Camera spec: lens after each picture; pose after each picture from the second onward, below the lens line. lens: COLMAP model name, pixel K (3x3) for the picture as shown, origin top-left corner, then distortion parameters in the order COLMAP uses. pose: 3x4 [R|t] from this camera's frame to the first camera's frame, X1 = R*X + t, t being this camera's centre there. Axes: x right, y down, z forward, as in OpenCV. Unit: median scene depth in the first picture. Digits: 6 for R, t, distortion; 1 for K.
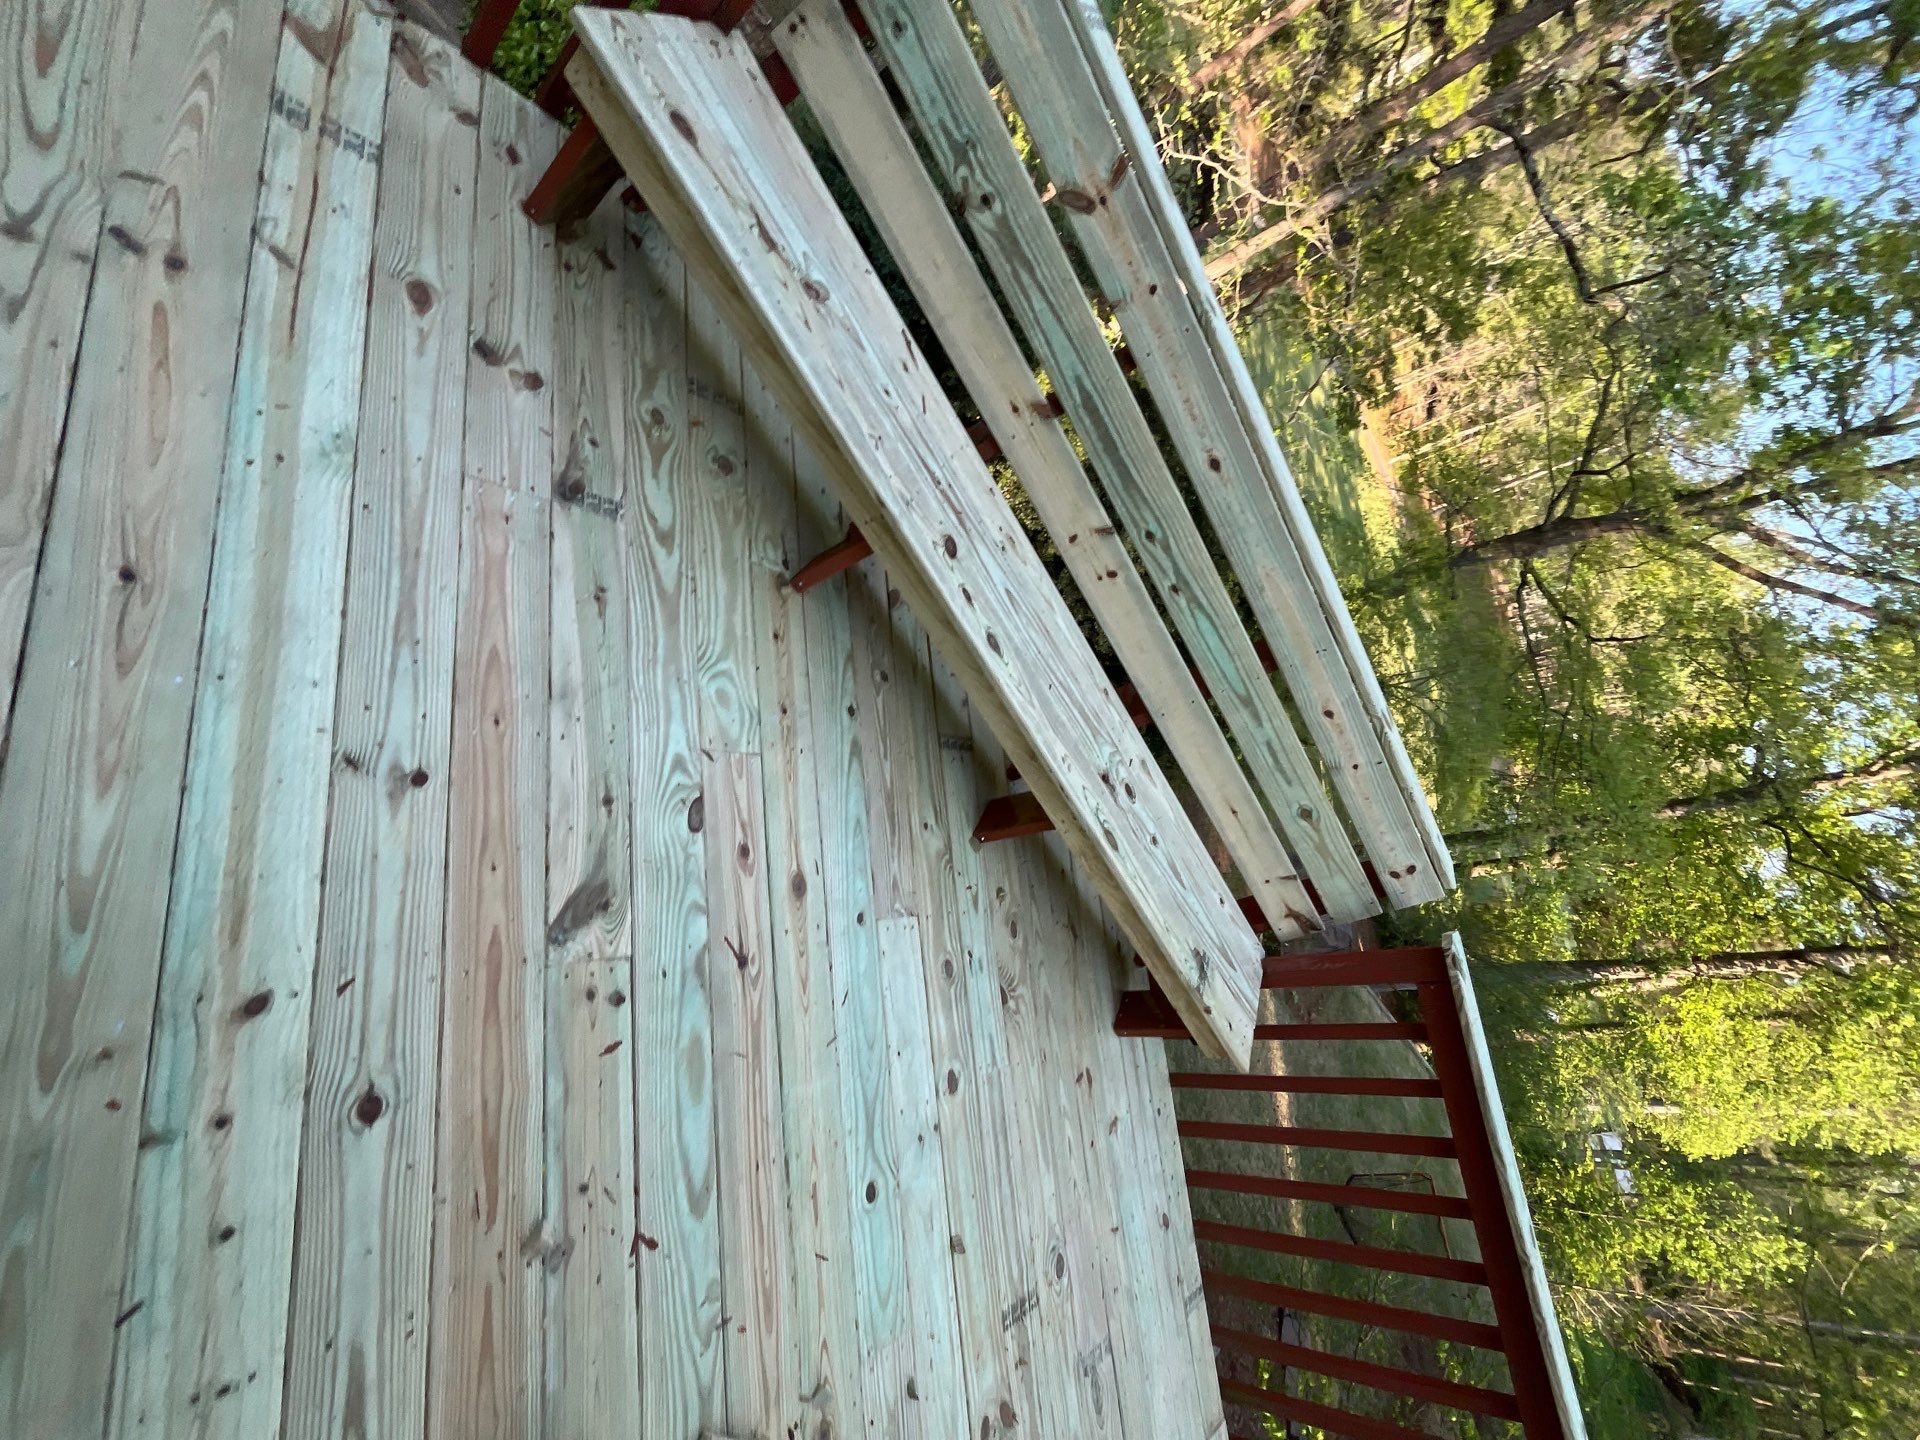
lens RADIAL K [[768.3, 0, 960.0], [0, 768.3, 720.0], [0, 0, 1]] dist [-0.002431, -0.000093]
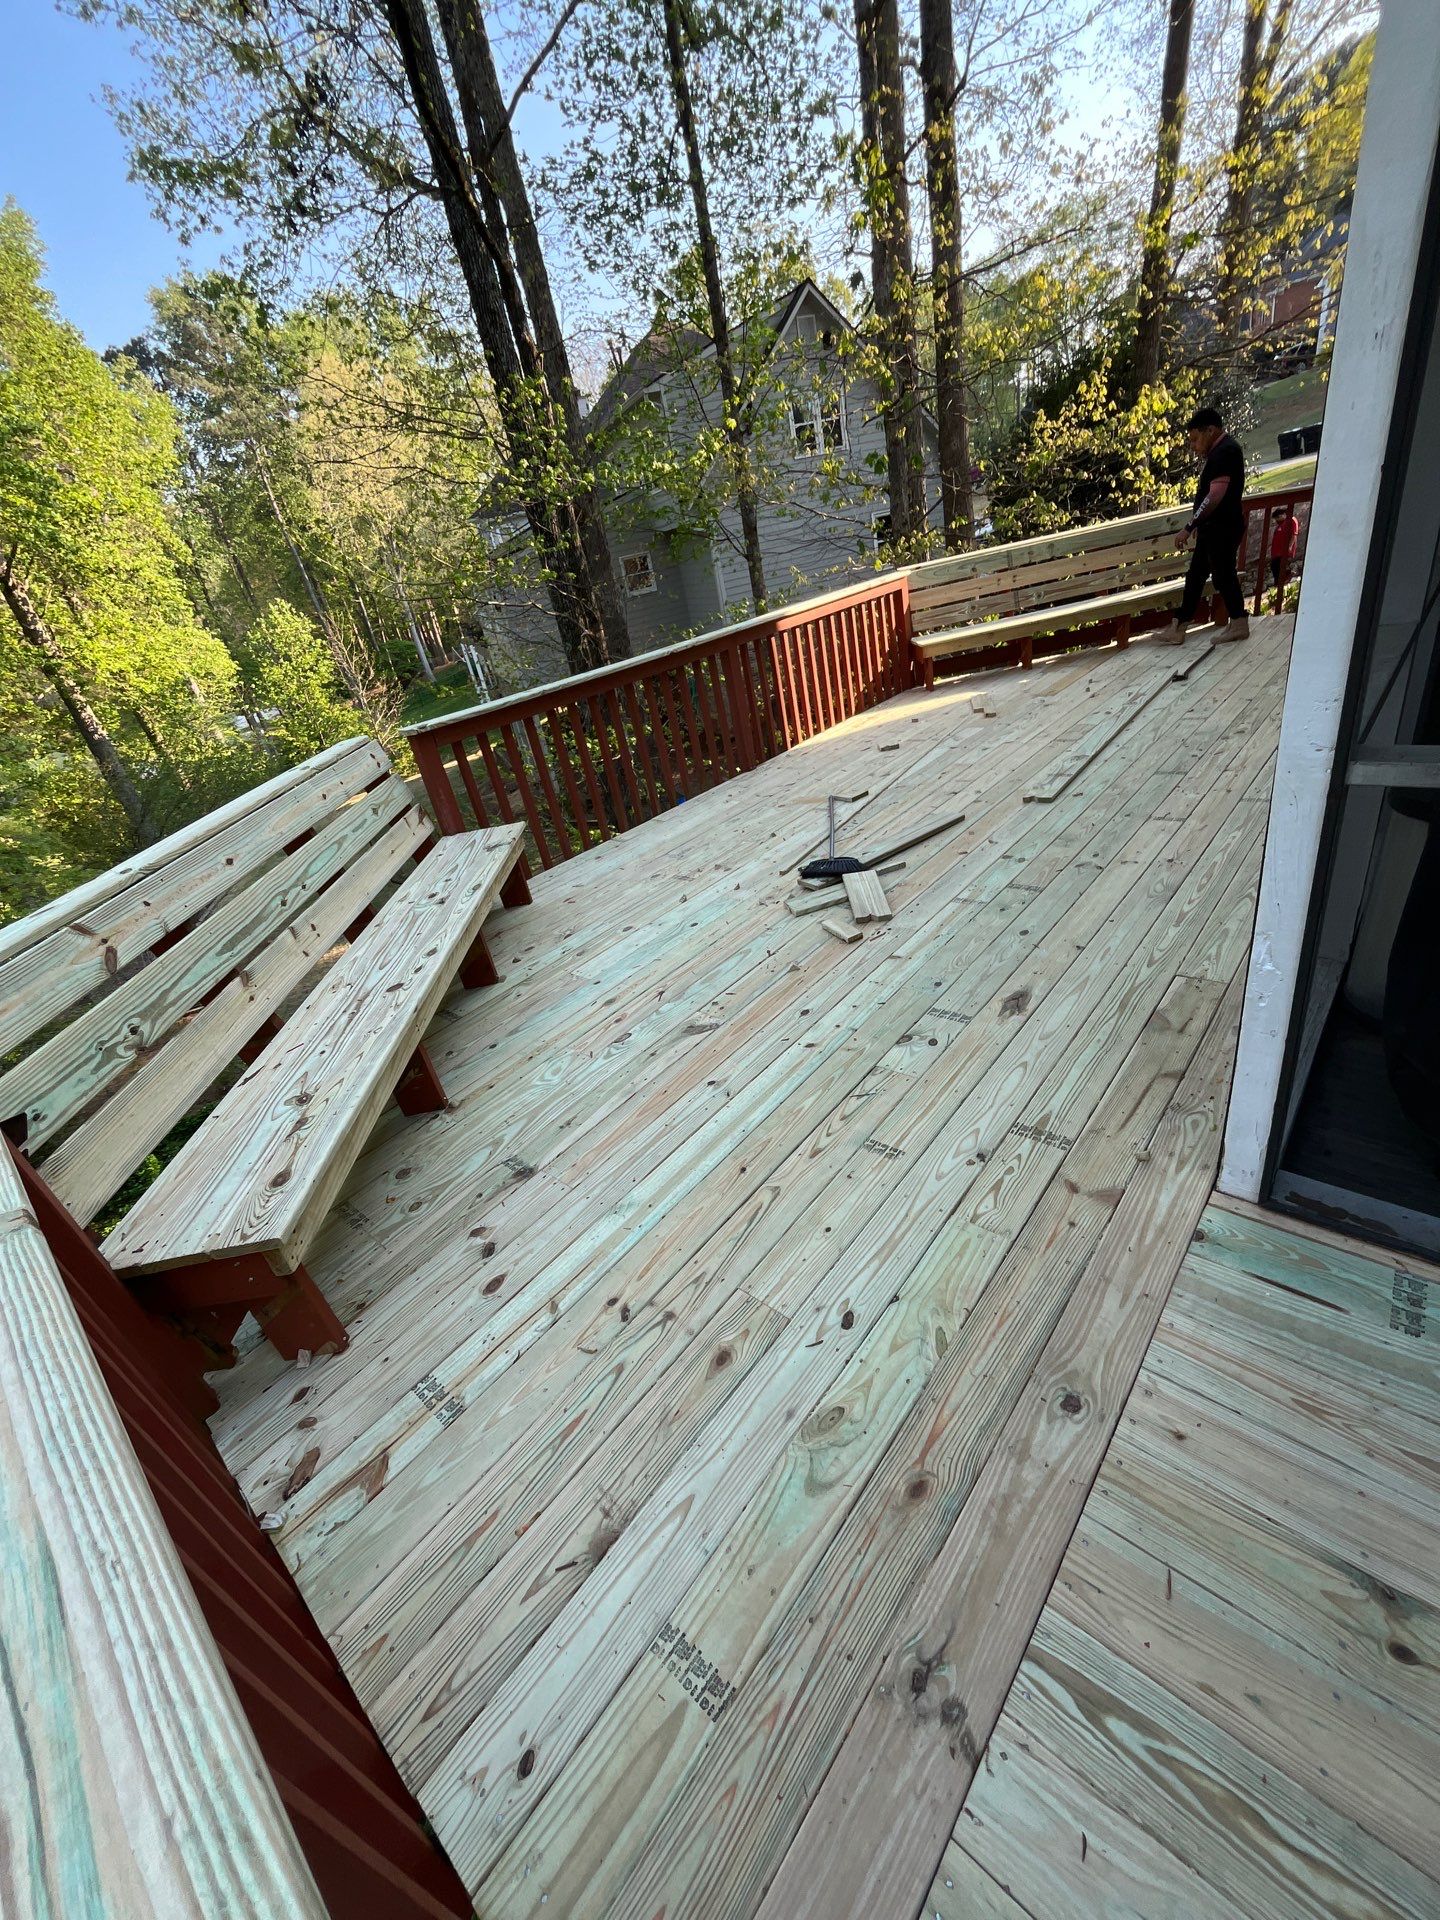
lens RADIAL K [[768.3, 0, 720.0], [0, 768.3, 960.0], [0, 0, 1]] dist [-0.002431, -0.000093]
pose [[-0.548025, -0.826274, 0.130152, -0.485955], [0.584801, -0.267227, 0.765896, -0.944028], [-0.598060, 0.495844, 0.629653, -0.314751]]
